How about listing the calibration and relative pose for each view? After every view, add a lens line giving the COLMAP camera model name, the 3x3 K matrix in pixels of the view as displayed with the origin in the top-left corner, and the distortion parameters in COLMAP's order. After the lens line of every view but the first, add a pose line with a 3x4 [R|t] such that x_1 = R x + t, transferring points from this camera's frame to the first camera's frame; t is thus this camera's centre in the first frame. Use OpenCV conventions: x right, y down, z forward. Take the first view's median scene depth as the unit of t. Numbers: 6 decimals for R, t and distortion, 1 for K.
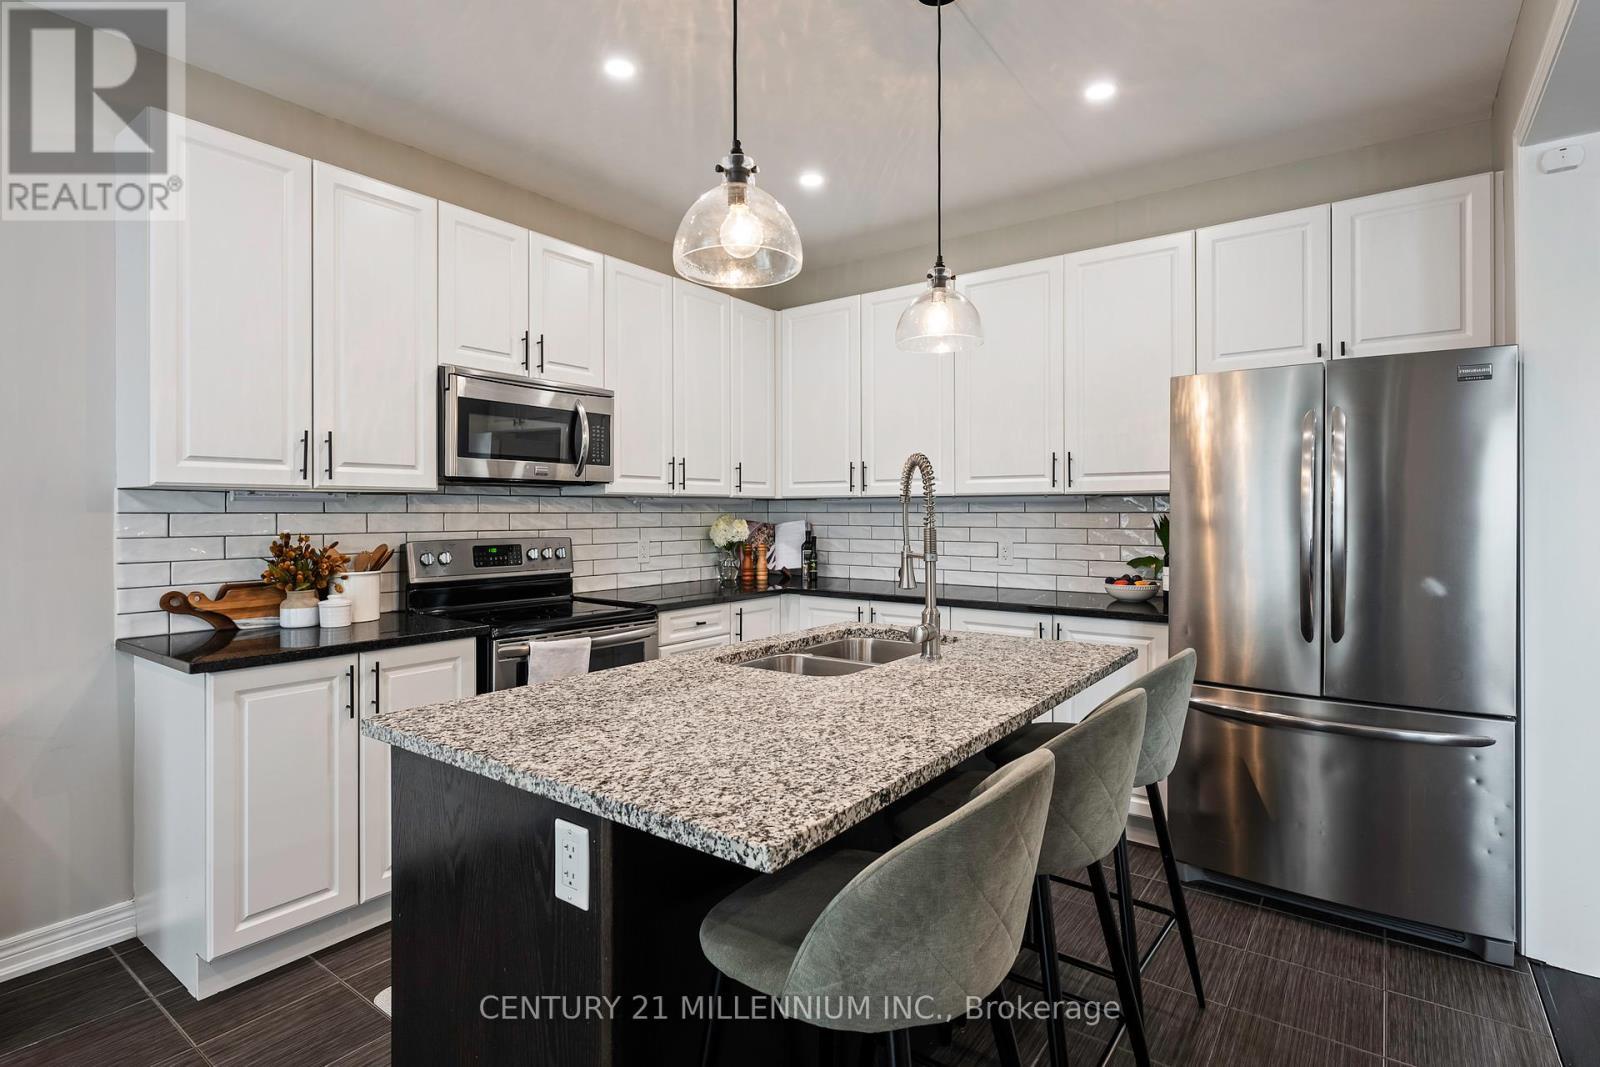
lens RADIAL K [[785.1, 0, 798.4], [0, 785.1, 507.9], [0, 0, 1]] dist [-0.000545, -0.000290]
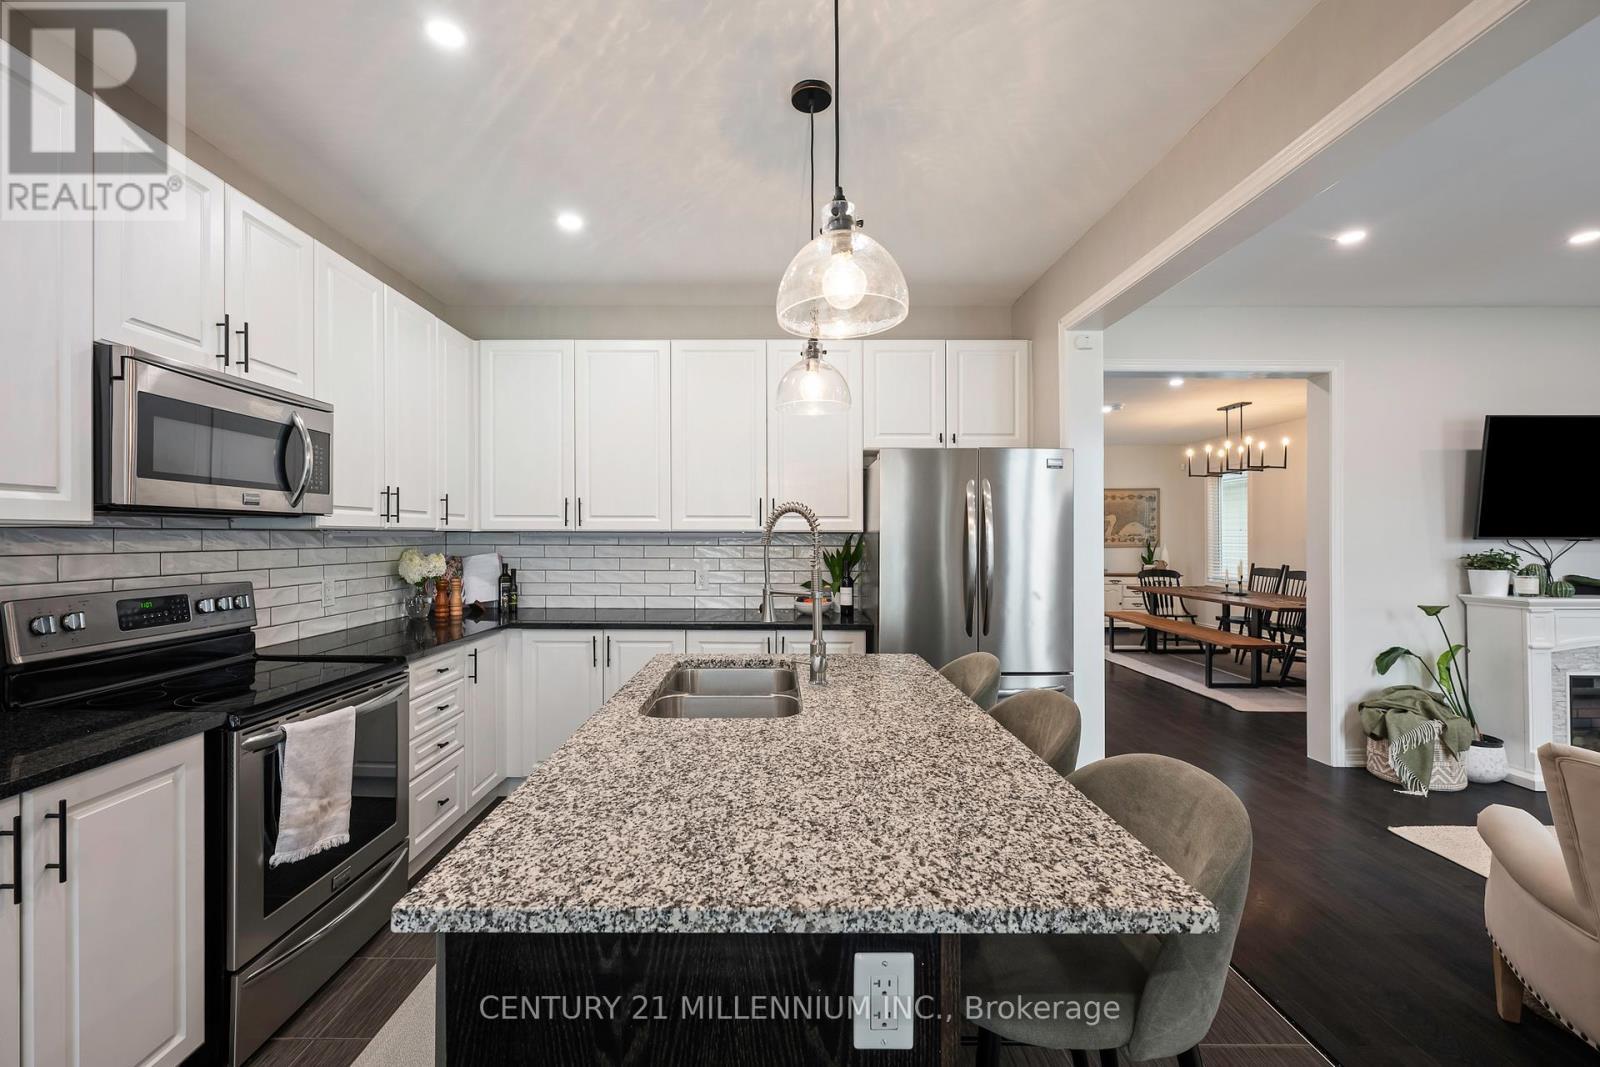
lens RADIAL K [[645.1, 0, 800.0], [0, 645.1, 533.5], [0, 0, 1]] dist [-0.002947, -0.000328]
pose [[0.808415, 0.006191, 0.588580, -0.303138], [-0.006276, 0.999979, -0.001899, -0.017932], [-0.588579, -0.002159, 0.808437, 0.195103]]
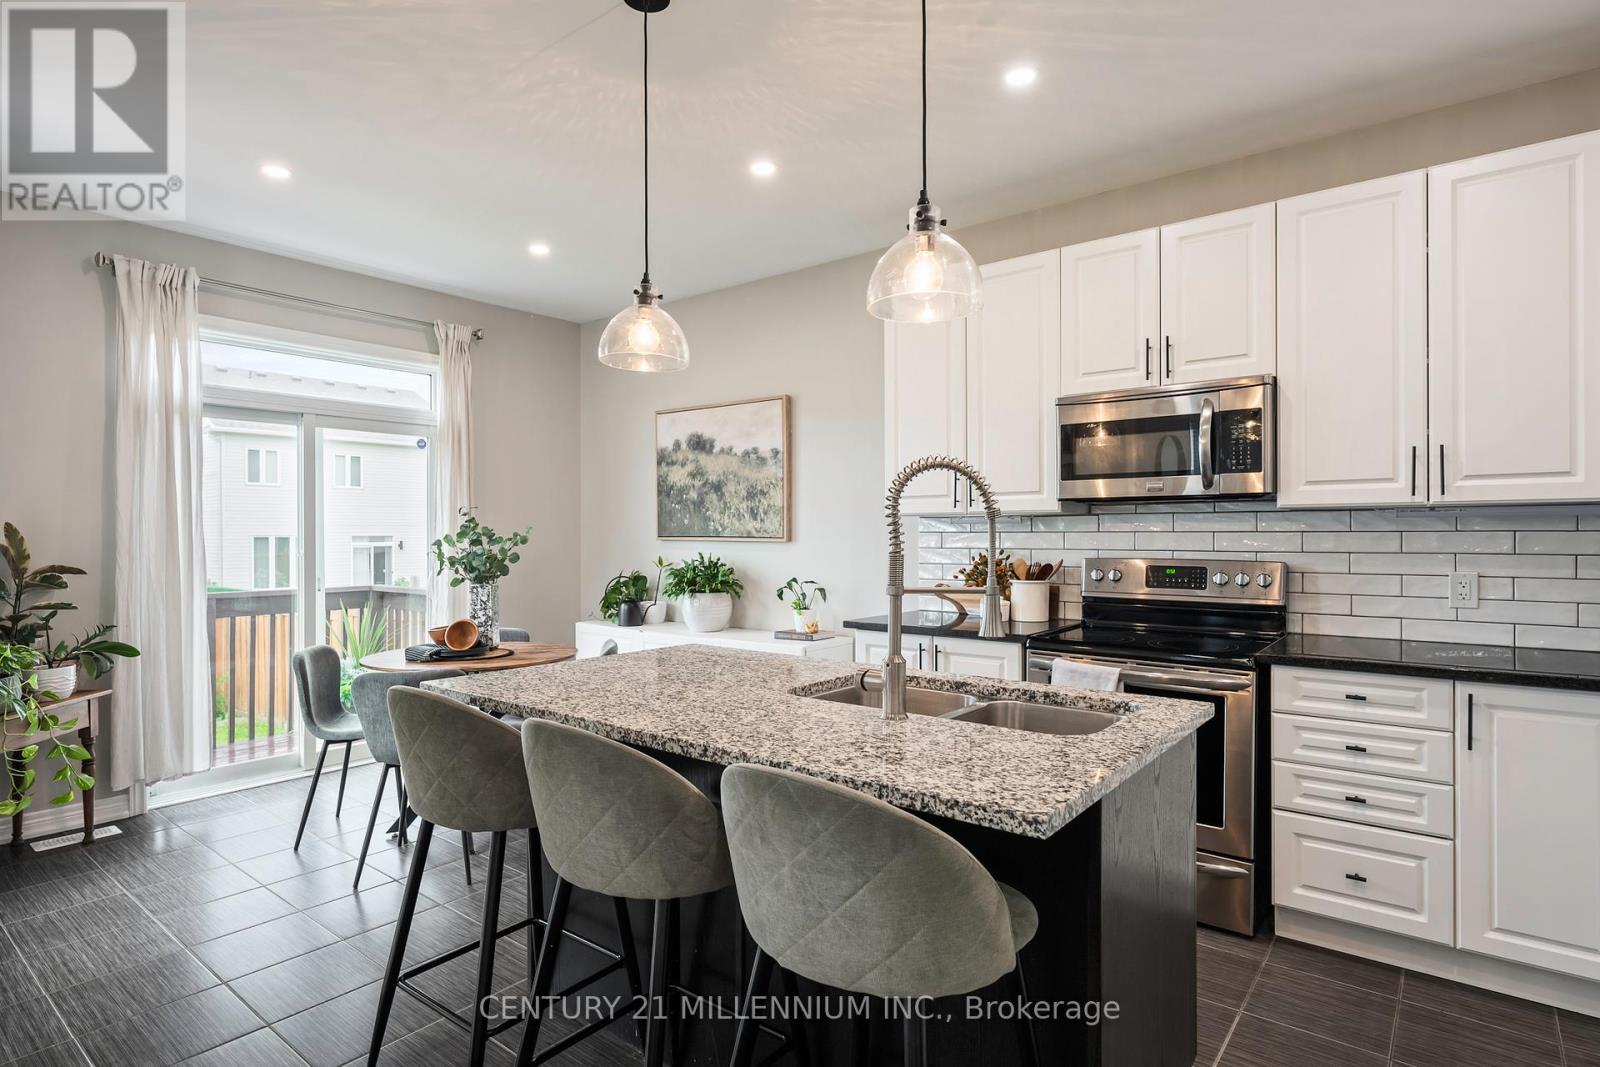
lens RADIAL K [[828.0, 0, 800.0], [0, 828.0, 533.5], [0, 0, 1]] dist [0.000816, -0.000038]
pose [[-0.039532, 0.000428, -0.999218, 0.755512], [0.006586, 0.999978, 0.000168, 0.006027], [0.999197, -0.006575, -0.039534, 0.707339]]
